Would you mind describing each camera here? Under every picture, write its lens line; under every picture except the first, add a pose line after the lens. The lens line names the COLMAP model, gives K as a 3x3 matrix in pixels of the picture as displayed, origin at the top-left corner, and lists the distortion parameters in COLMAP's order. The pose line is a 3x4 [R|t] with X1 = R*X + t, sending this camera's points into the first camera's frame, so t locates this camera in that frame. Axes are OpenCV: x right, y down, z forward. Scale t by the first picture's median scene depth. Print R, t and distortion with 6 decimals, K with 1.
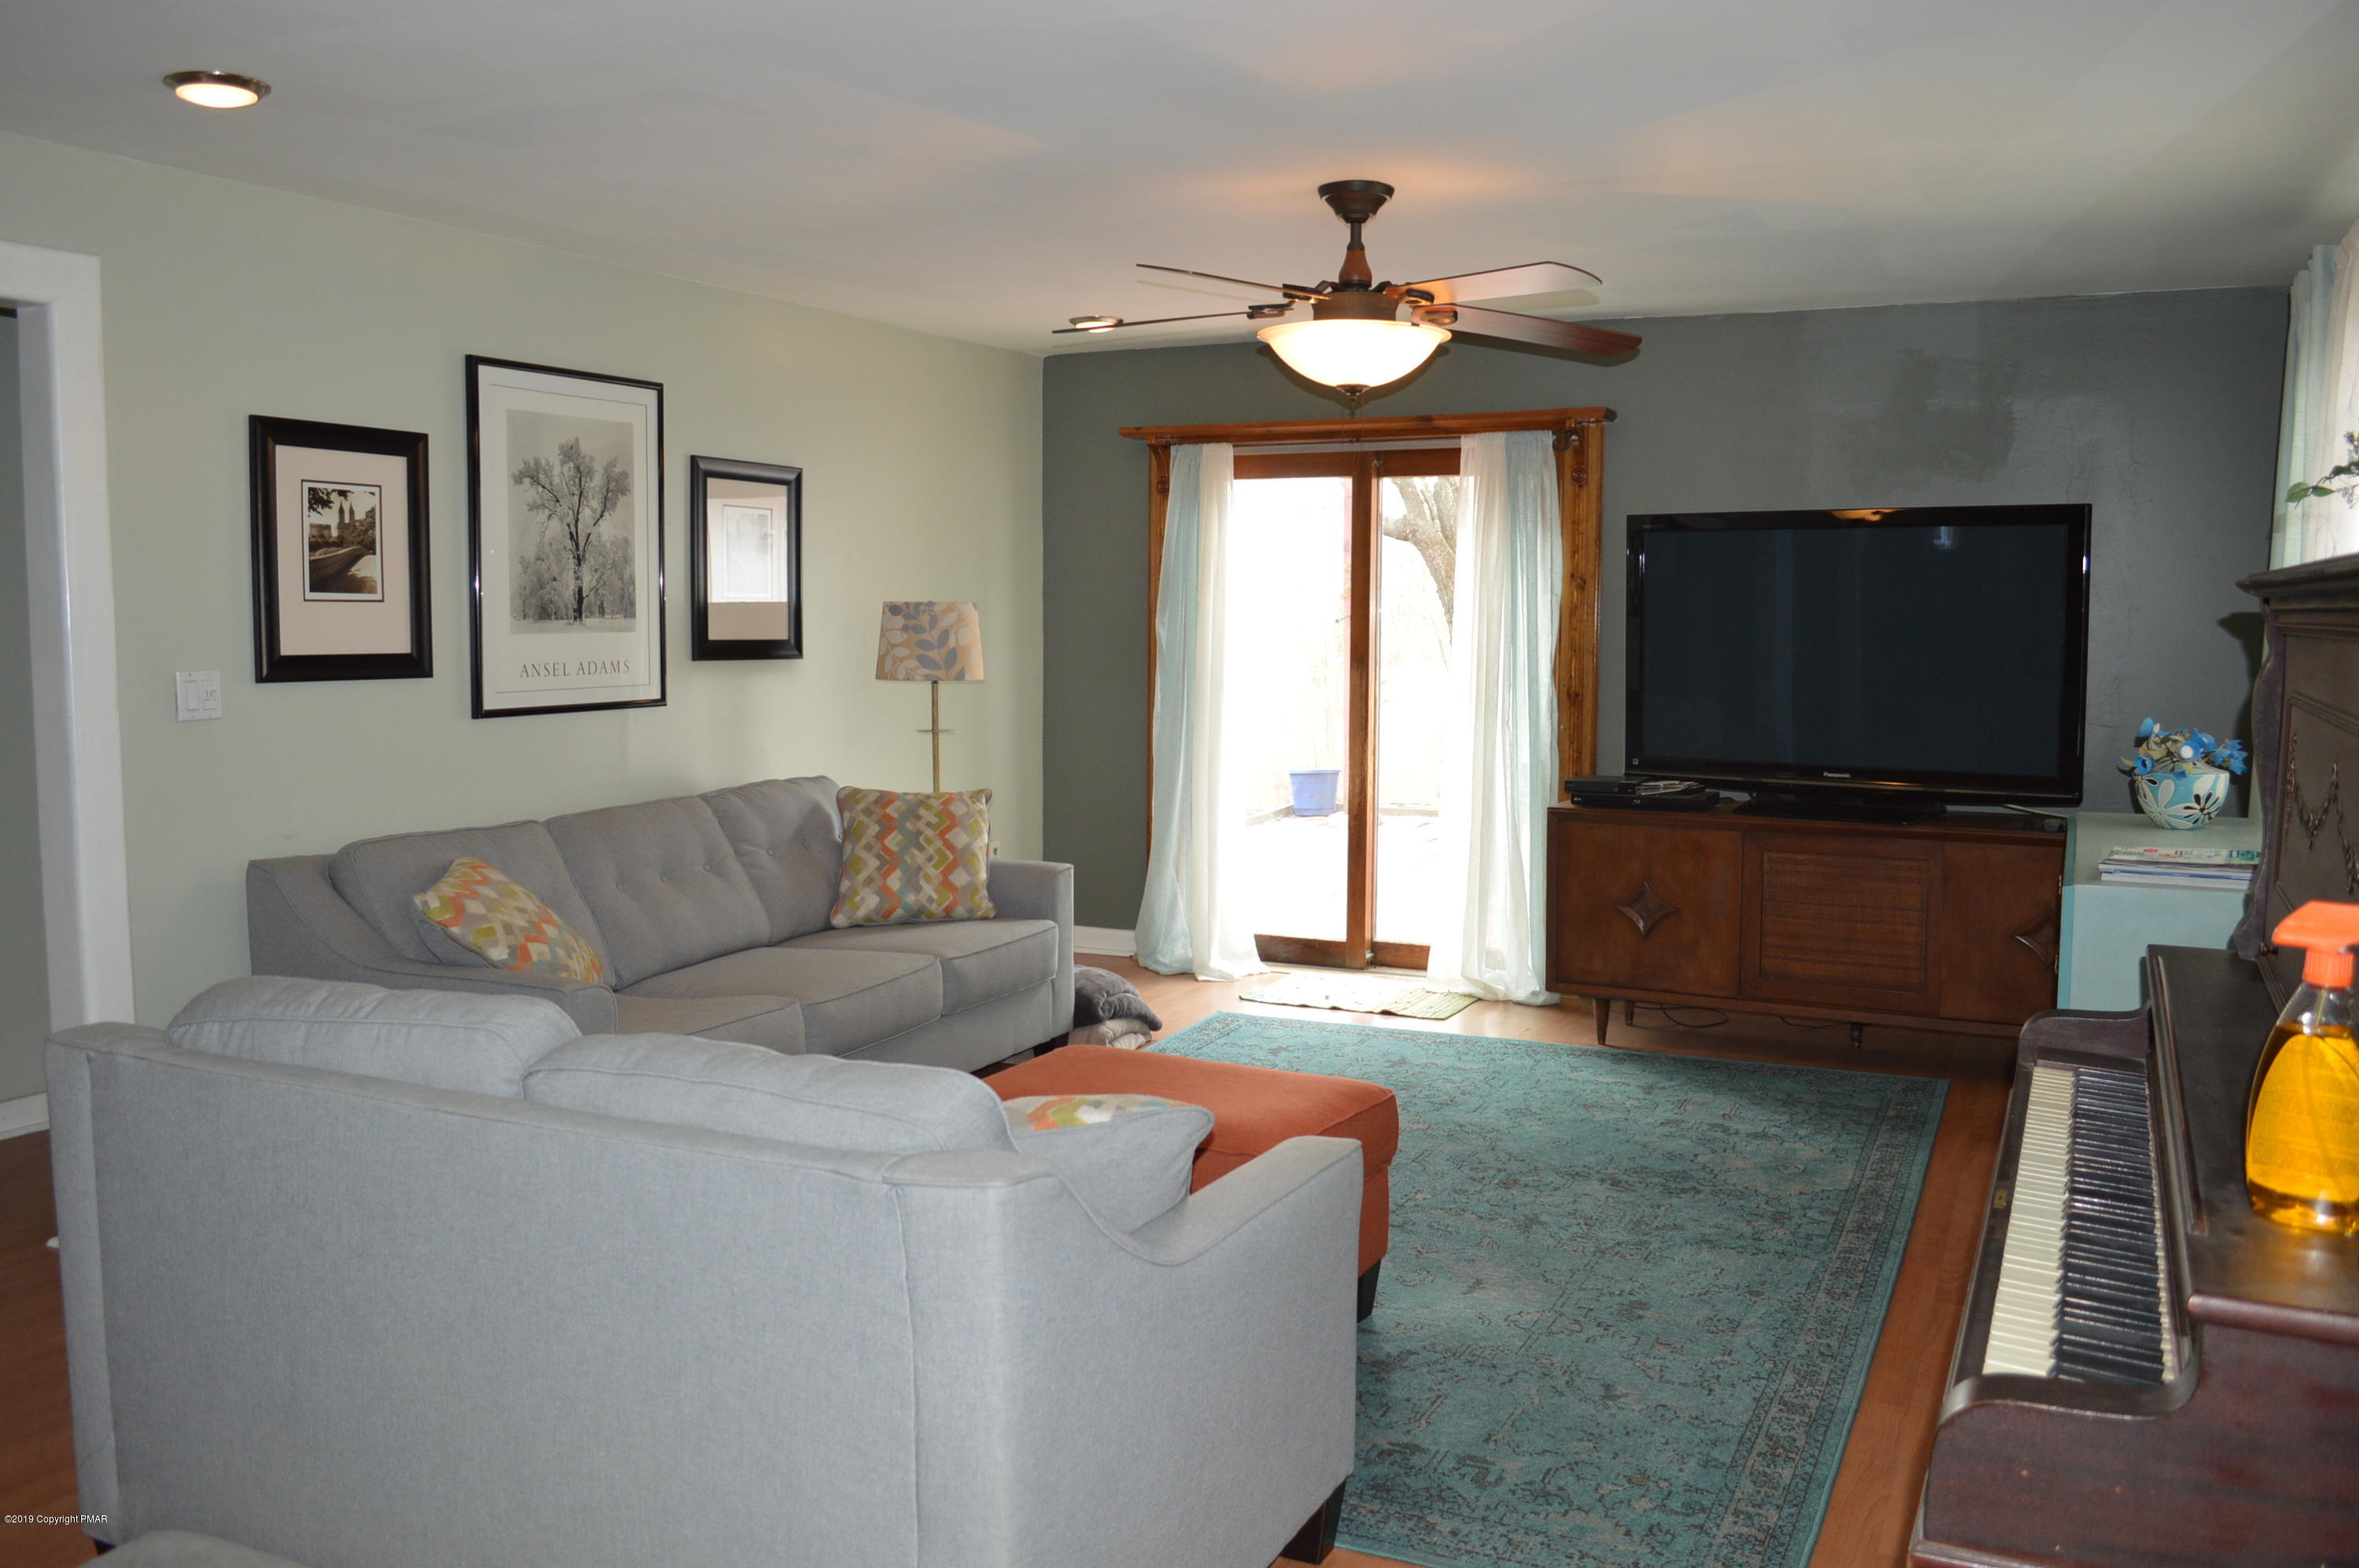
lens RADIAL K [[1890.4, 0, 1195.6], [0, 1890.4, 776.3], [0, 0, 1]] dist [-0.079296, 0.005269]
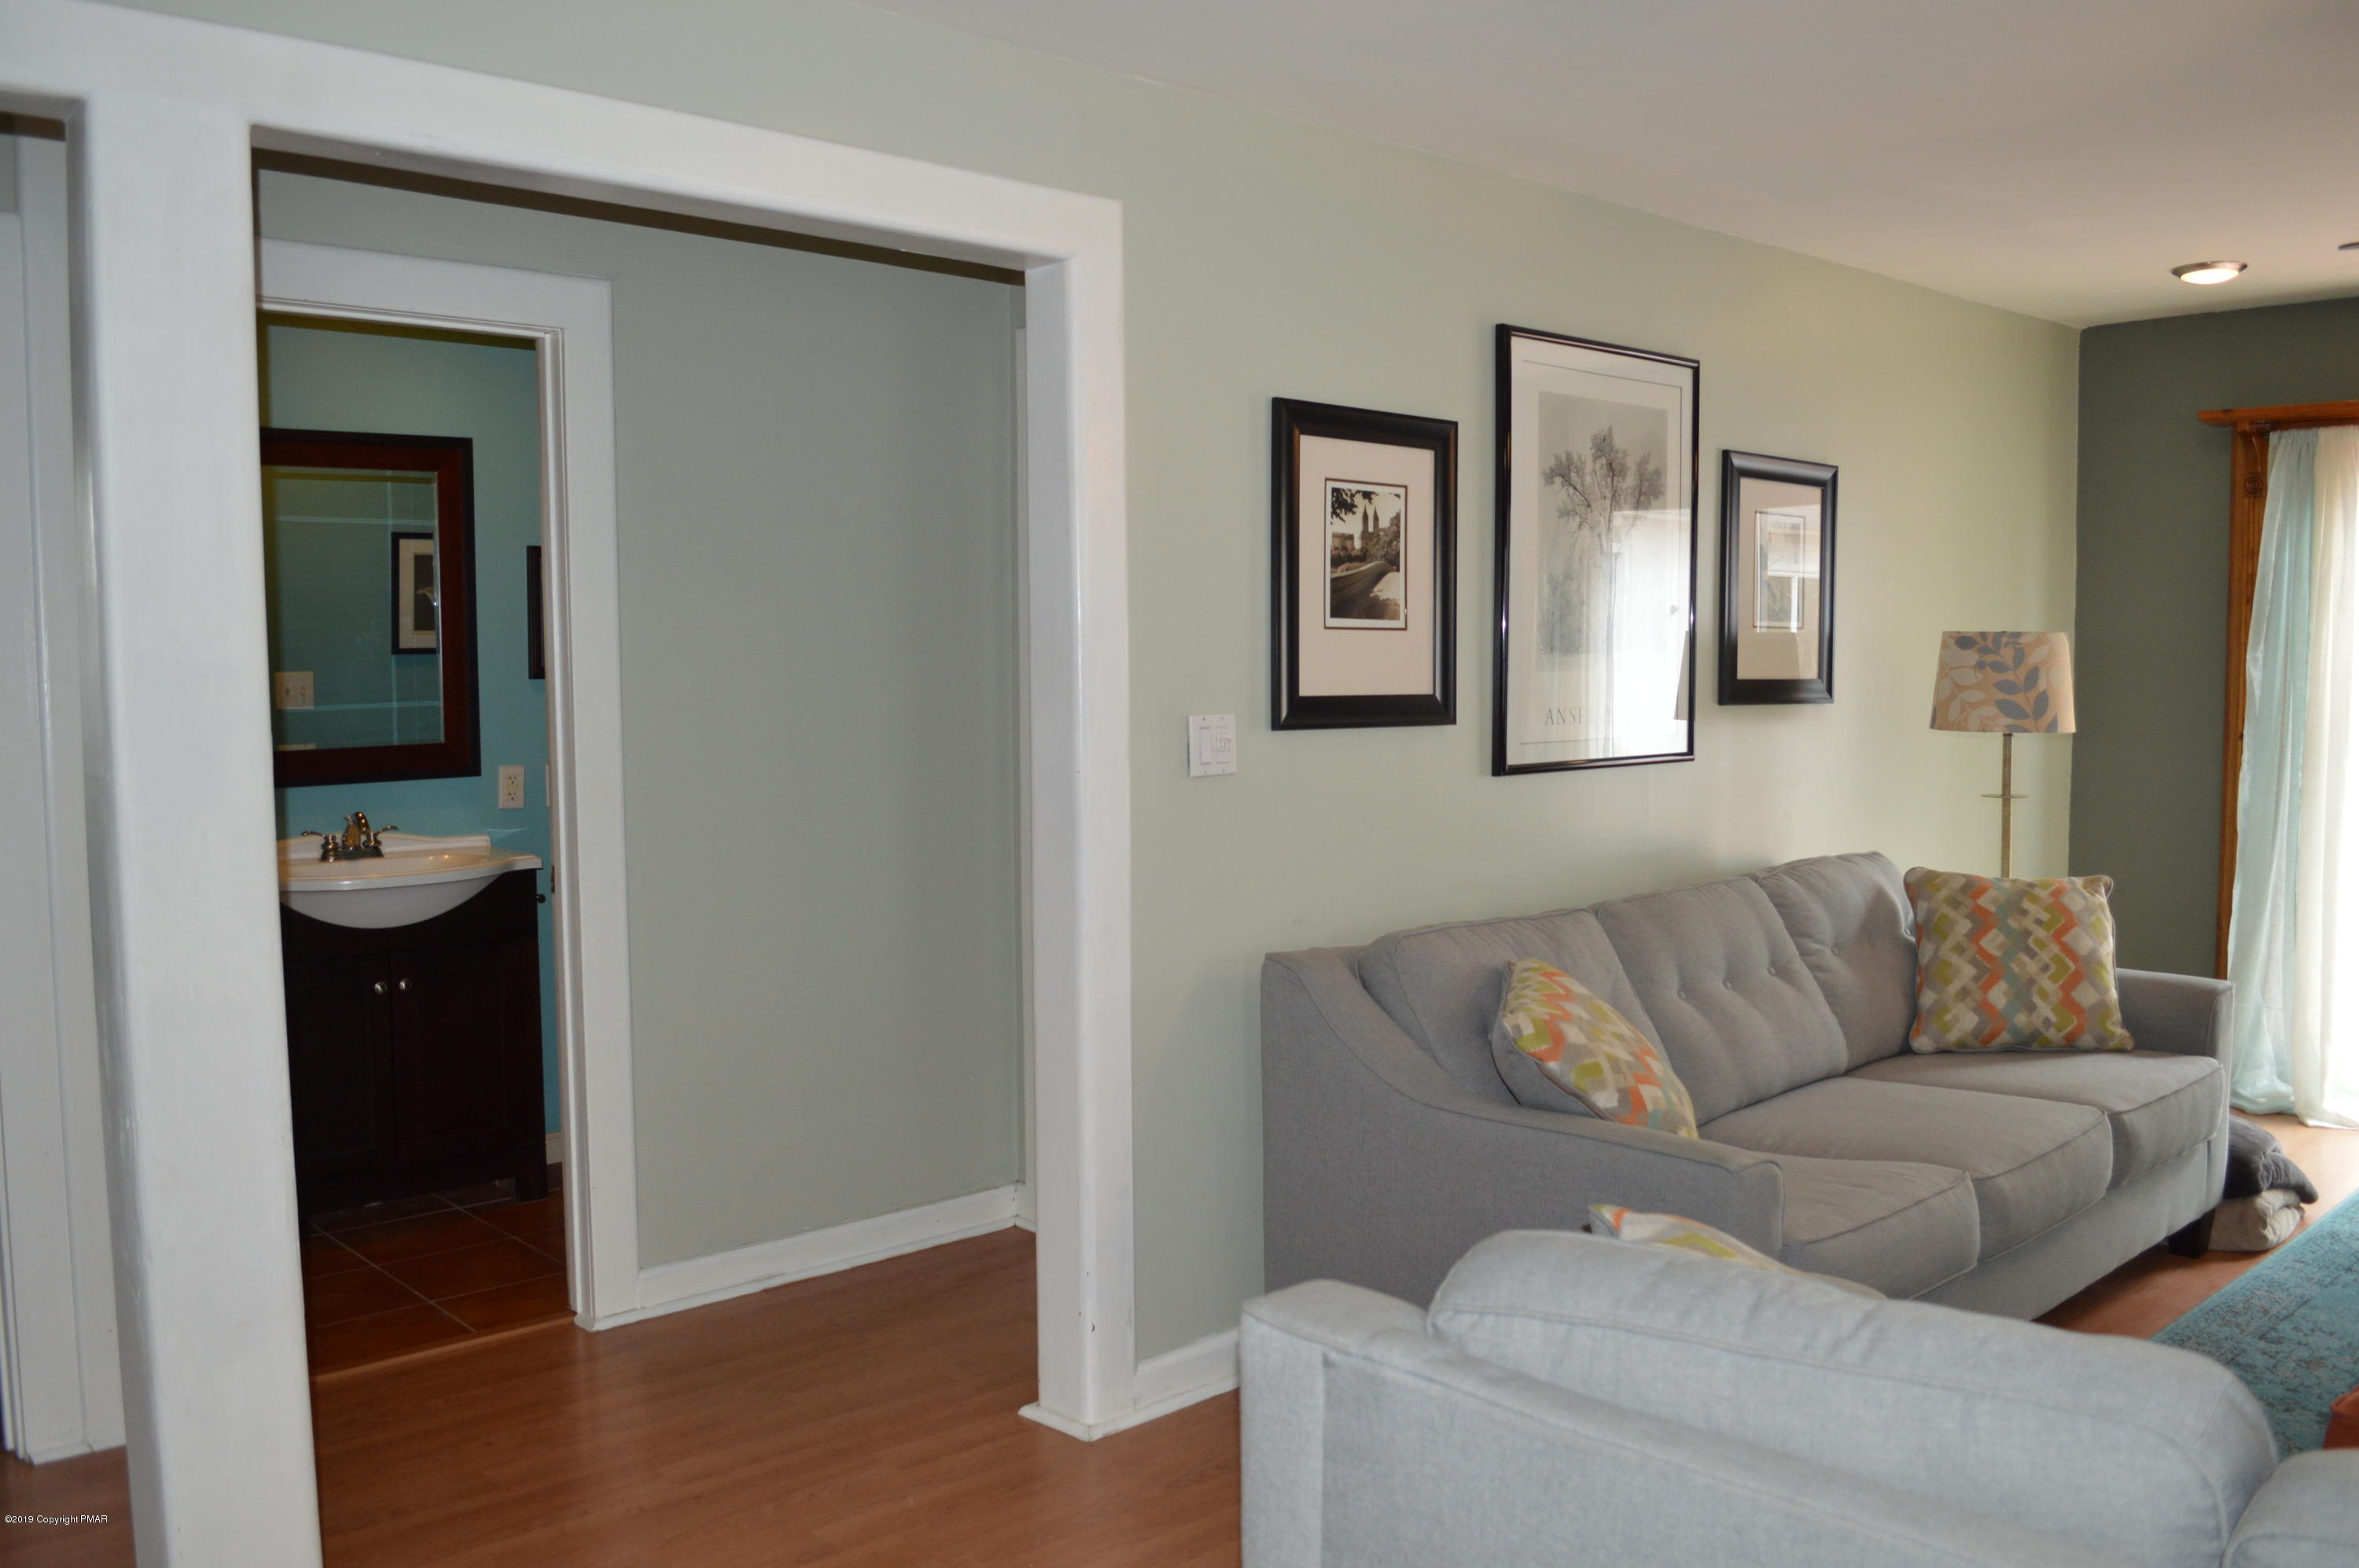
lens RADIAL K [[1895.8, 0, 1203.9], [0, 1895.8, 778.5], [0, 0, 1]] dist [-0.077942, 0.005142]
pose [[0.930774, 0.018833, -0.365108, -0.183179], [-0.025852, 0.999563, -0.014345, -0.013196], [0.364679, 0.022791, 0.930854, 0.174816]]
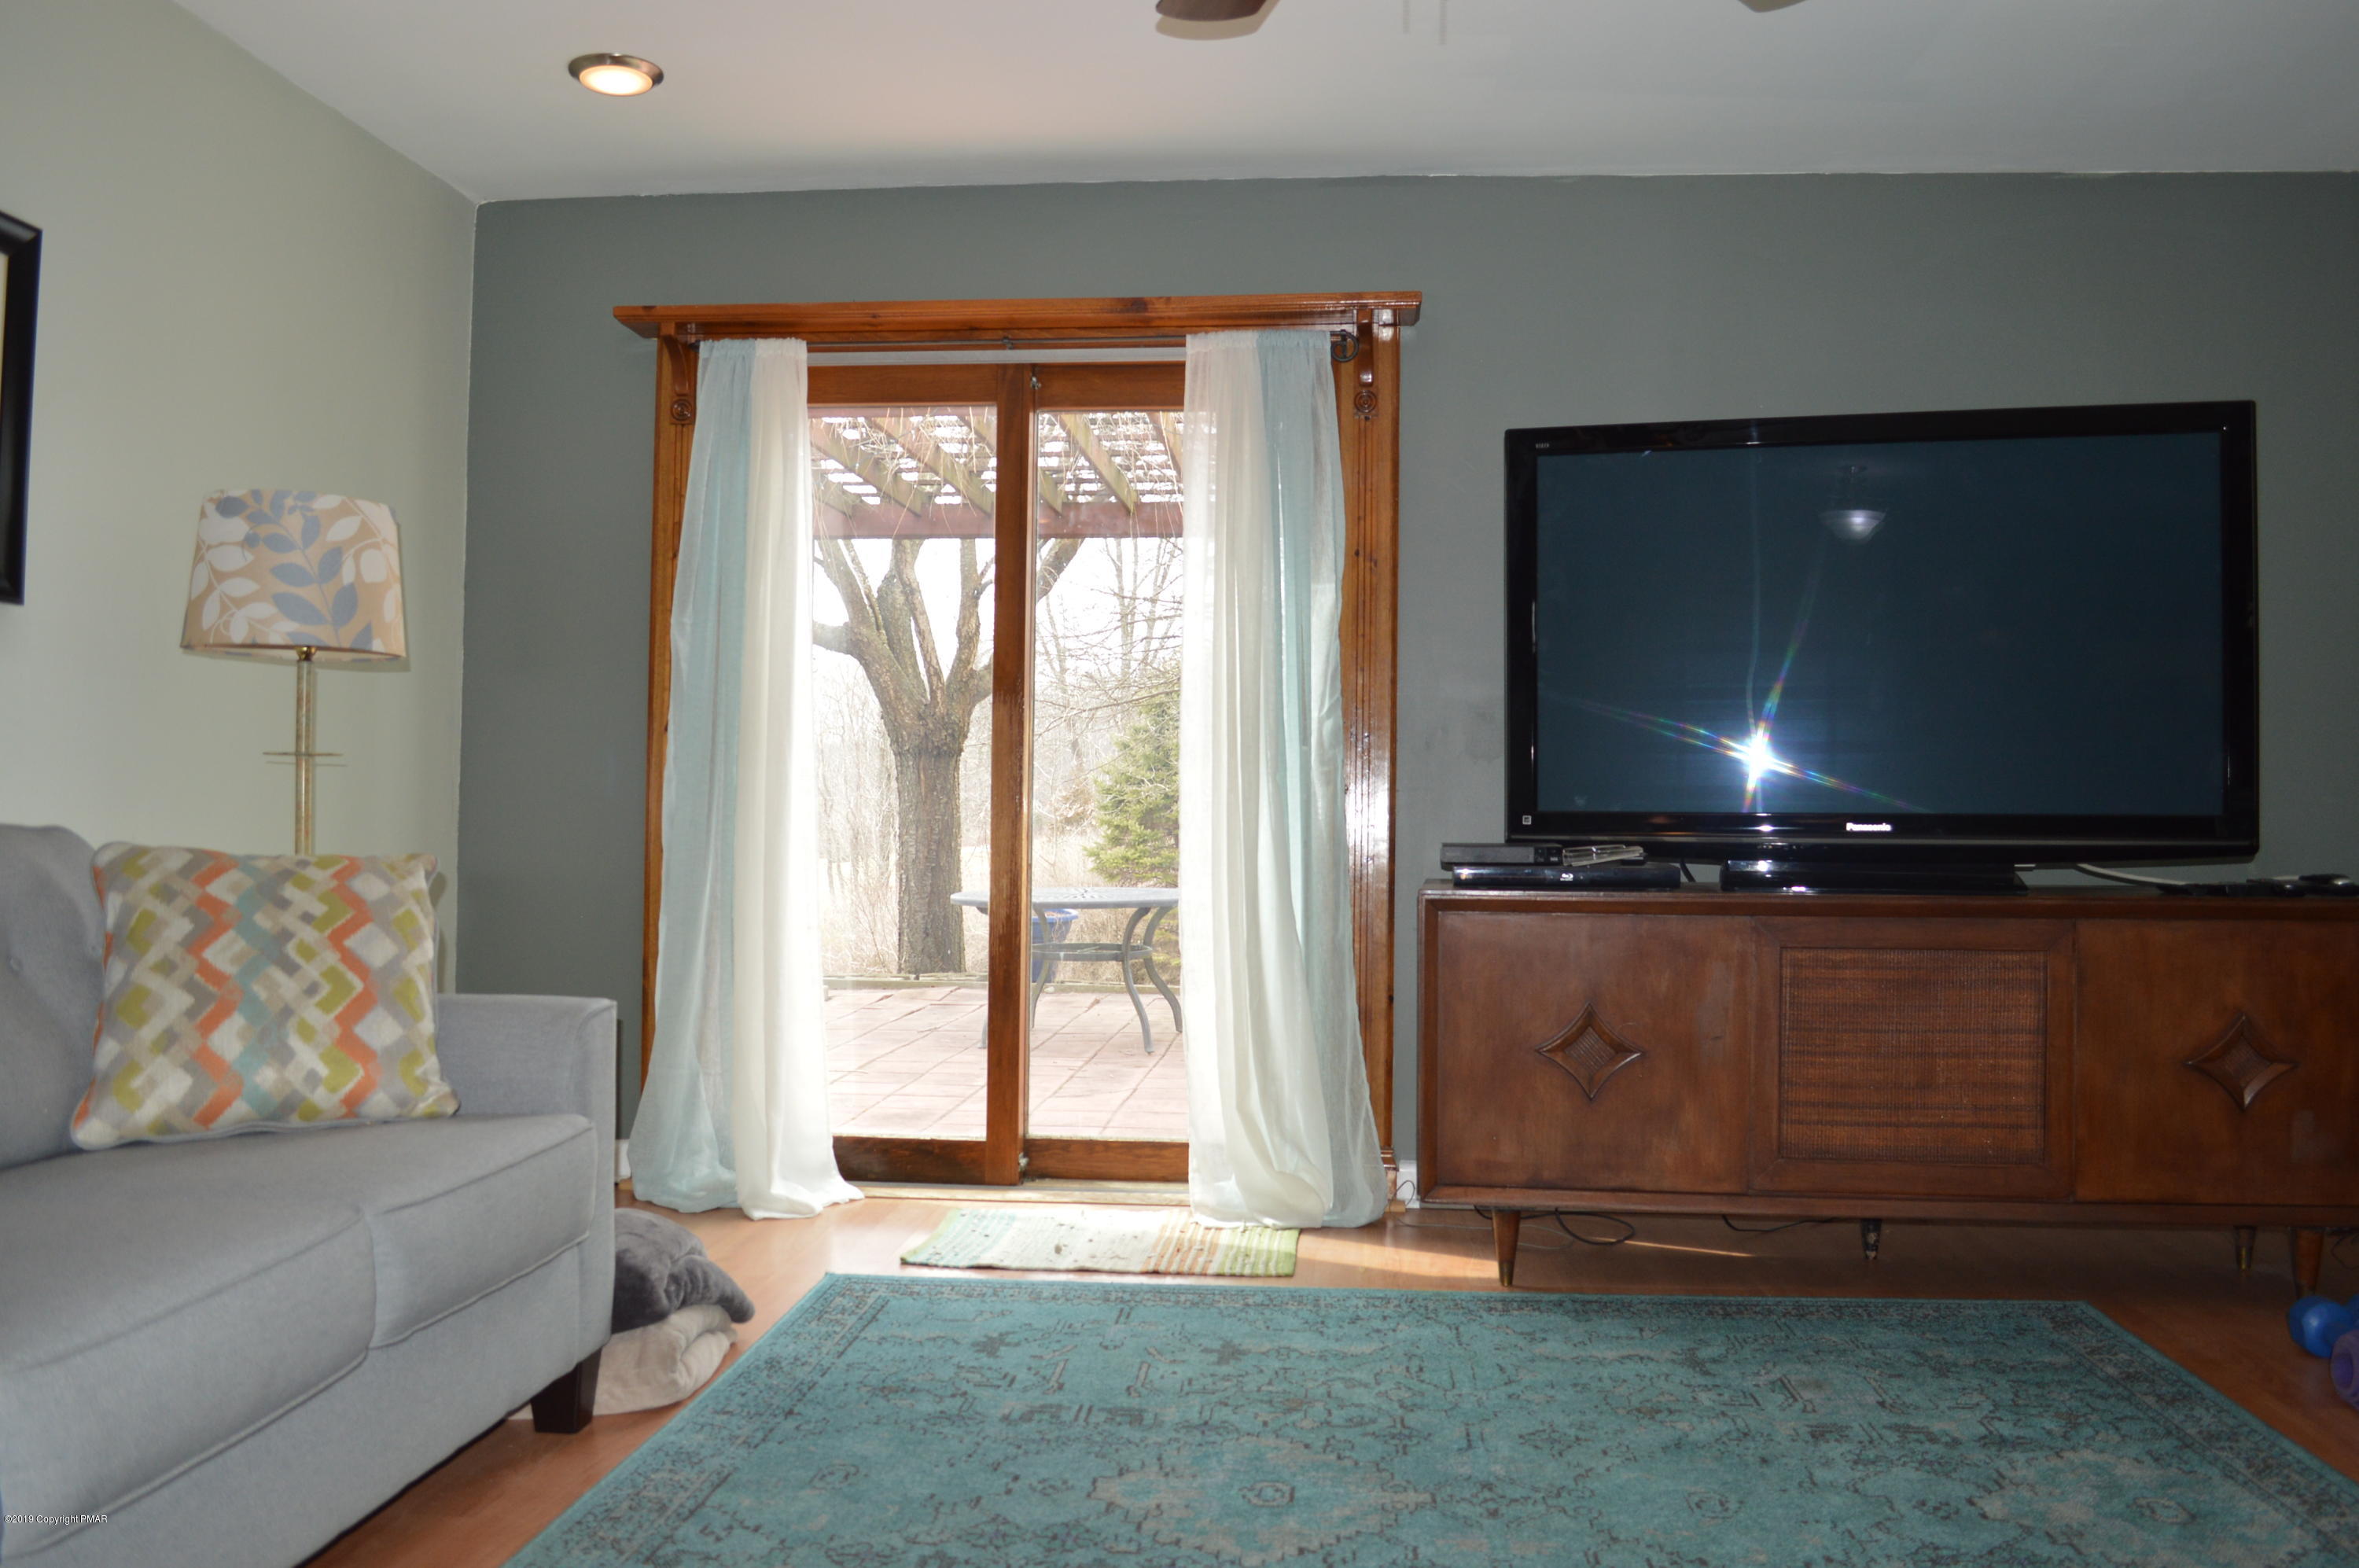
lens RADIAL K [[1888.7, 0, 1177.3], [0, 1888.7, 779.2], [0, 0, 1]] dist [-0.073253, 0.004944]
pose [[0.936670, 0.014897, 0.349896, -0.102173], [0.022558, 0.994454, -0.102726, 0.043875], [-0.349486, 0.104113, 0.931139, 0.499420]]
